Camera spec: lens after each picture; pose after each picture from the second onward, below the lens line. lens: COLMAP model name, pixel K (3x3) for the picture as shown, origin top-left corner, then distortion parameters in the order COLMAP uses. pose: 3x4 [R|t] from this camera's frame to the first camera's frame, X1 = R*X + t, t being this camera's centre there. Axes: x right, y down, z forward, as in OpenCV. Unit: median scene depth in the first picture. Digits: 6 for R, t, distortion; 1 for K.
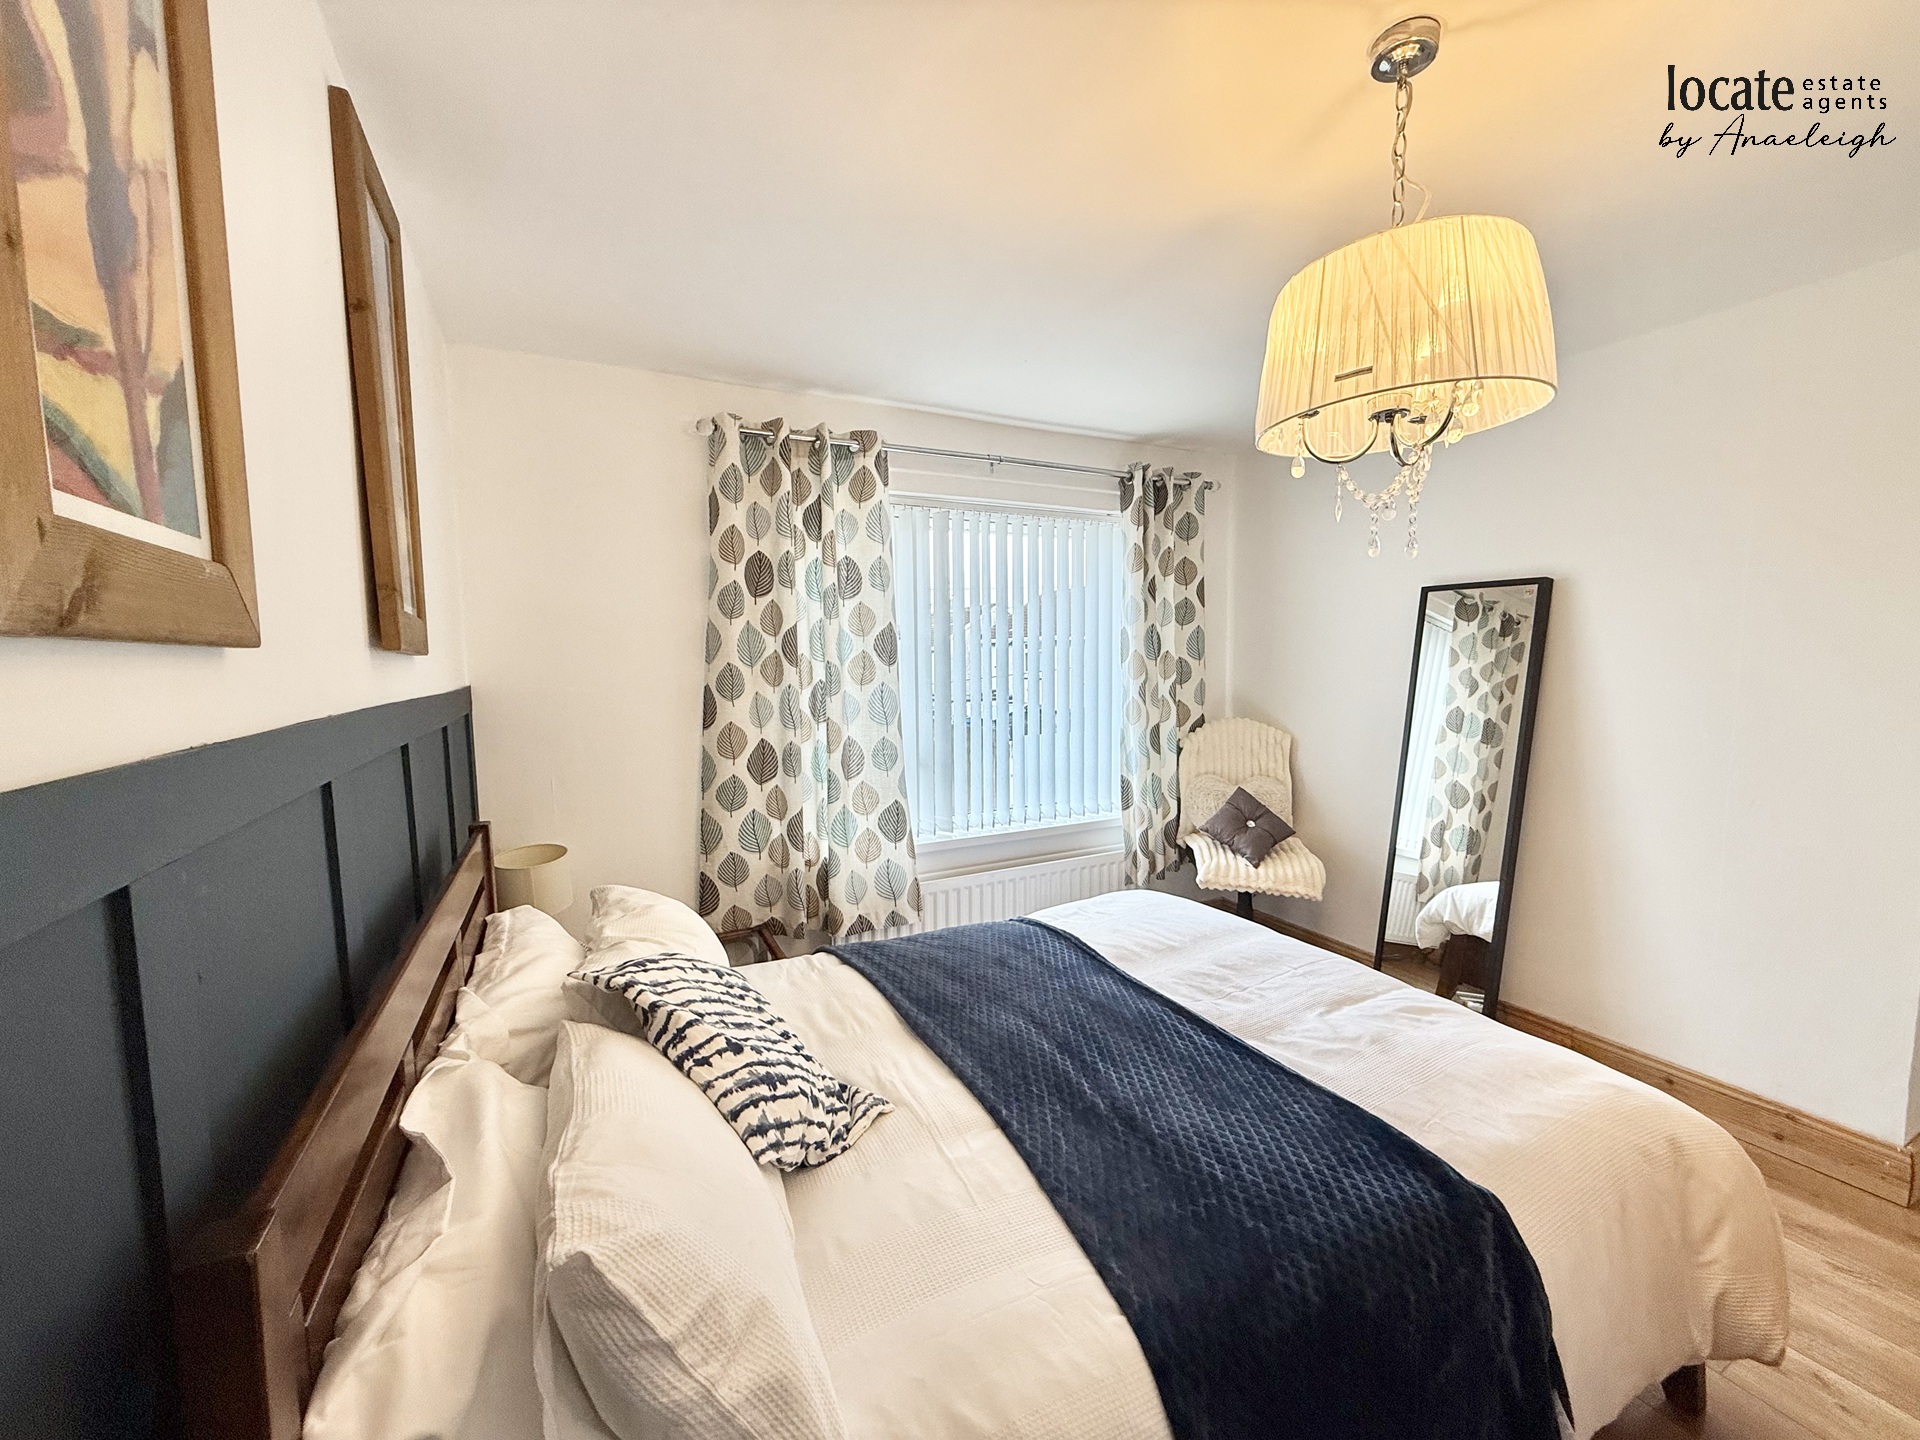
lens RADIAL K [[762.8, 0, 957.5], [0, 762.8, 708.8], [0, 0, 1]] dist [0.003405, -0.000607]
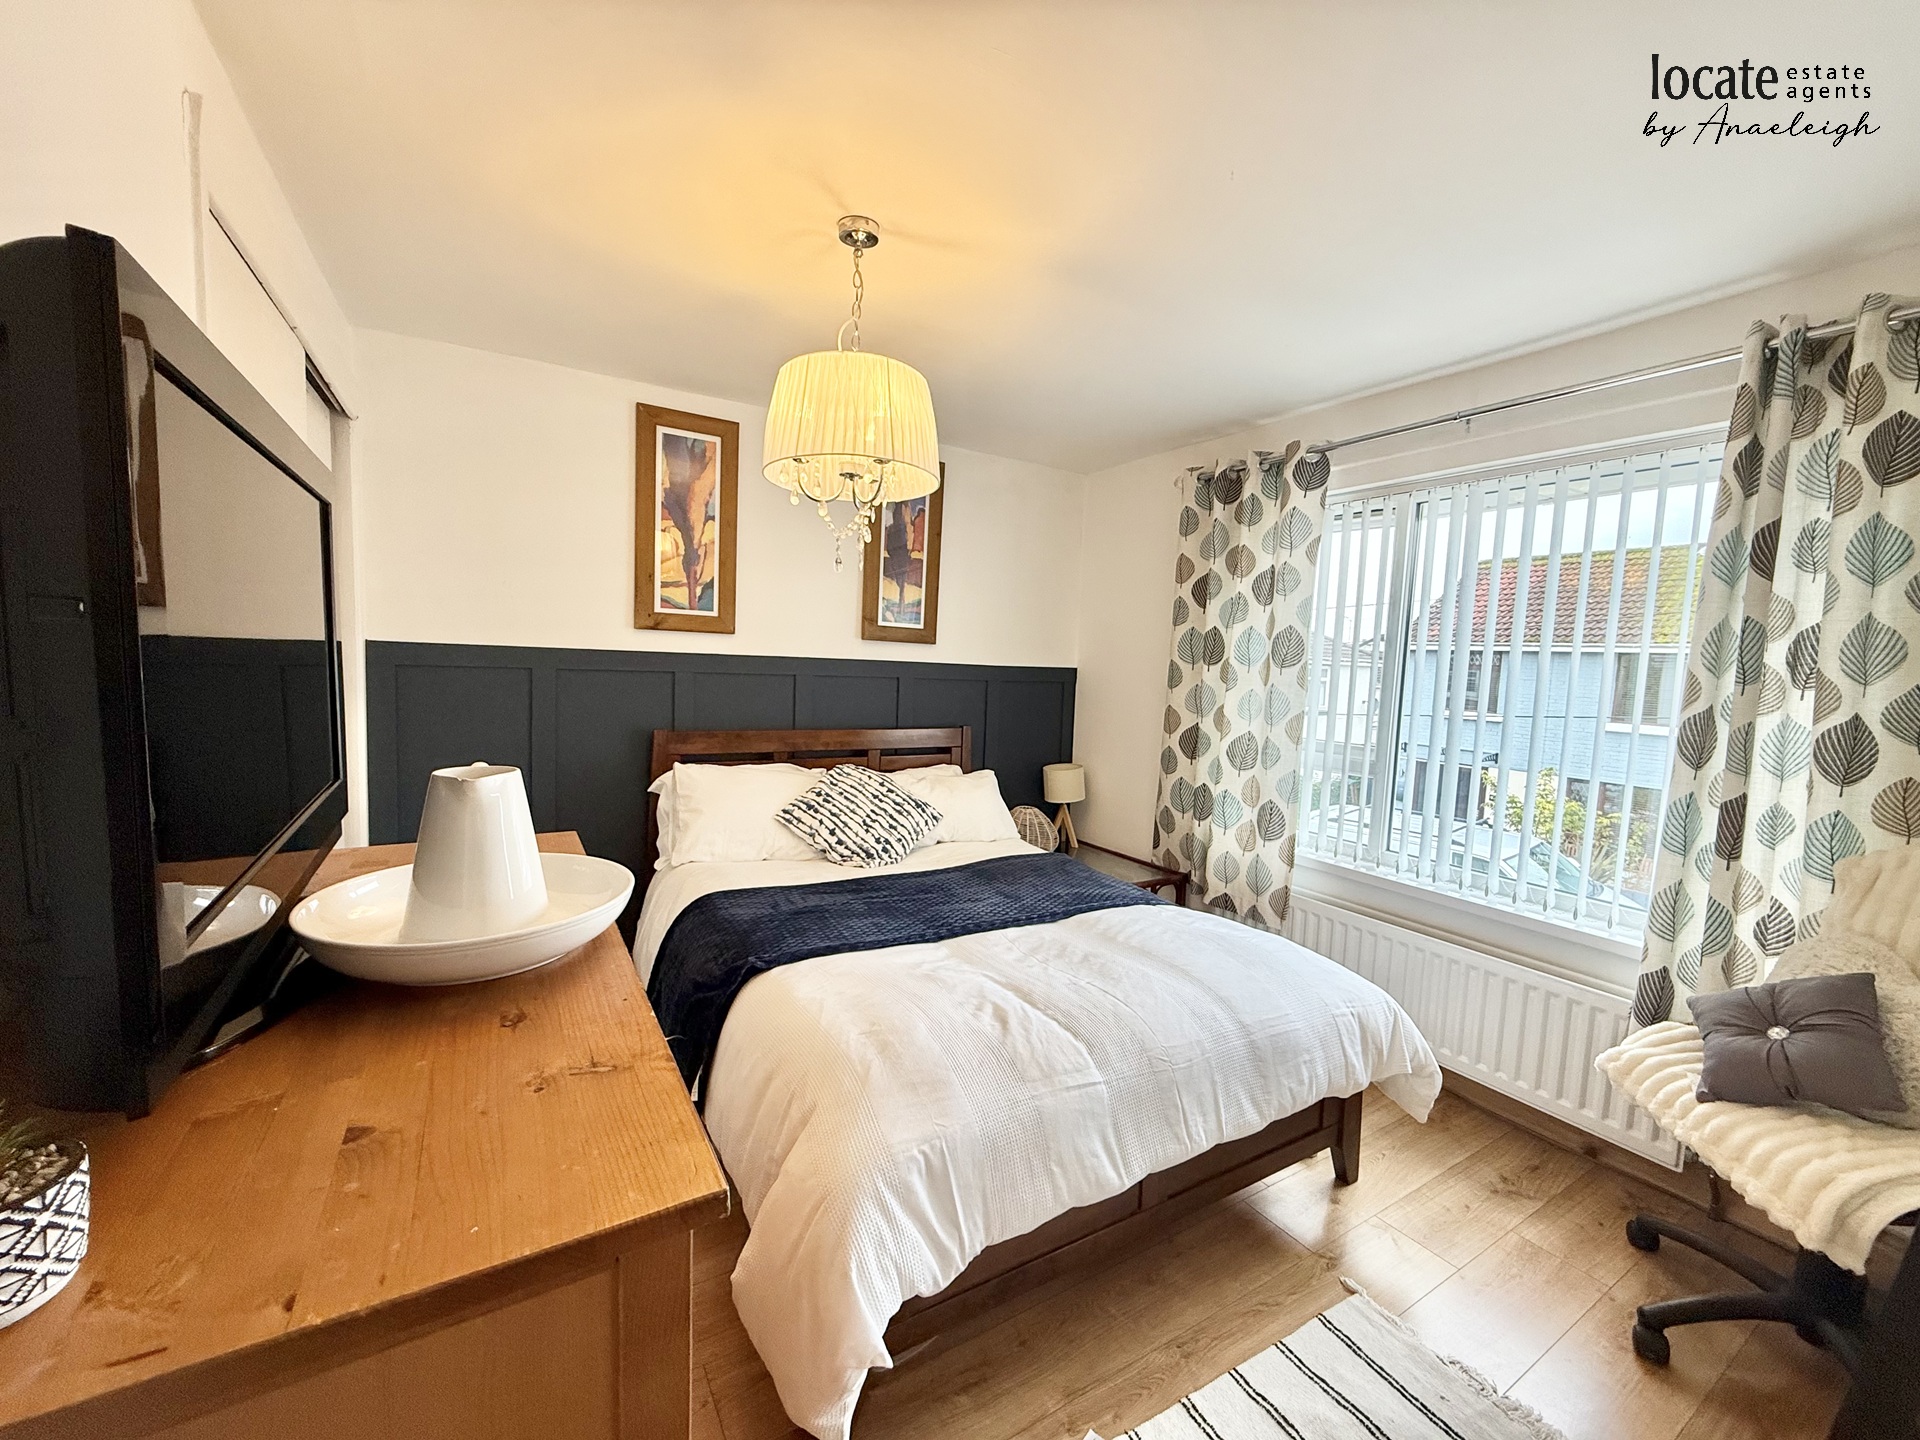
lens RADIAL K [[762.8, 0, 954.4], [0, 762.8, 722.7], [0, 0, 1]] dist [0.003405, -0.000607]
pose [[0.082236, 0.105697, -0.990992, 0.936769], [-0.107275, 0.989522, 0.096638, -0.039744], [0.990823, 0.098362, 0.092713, 0.497424]]
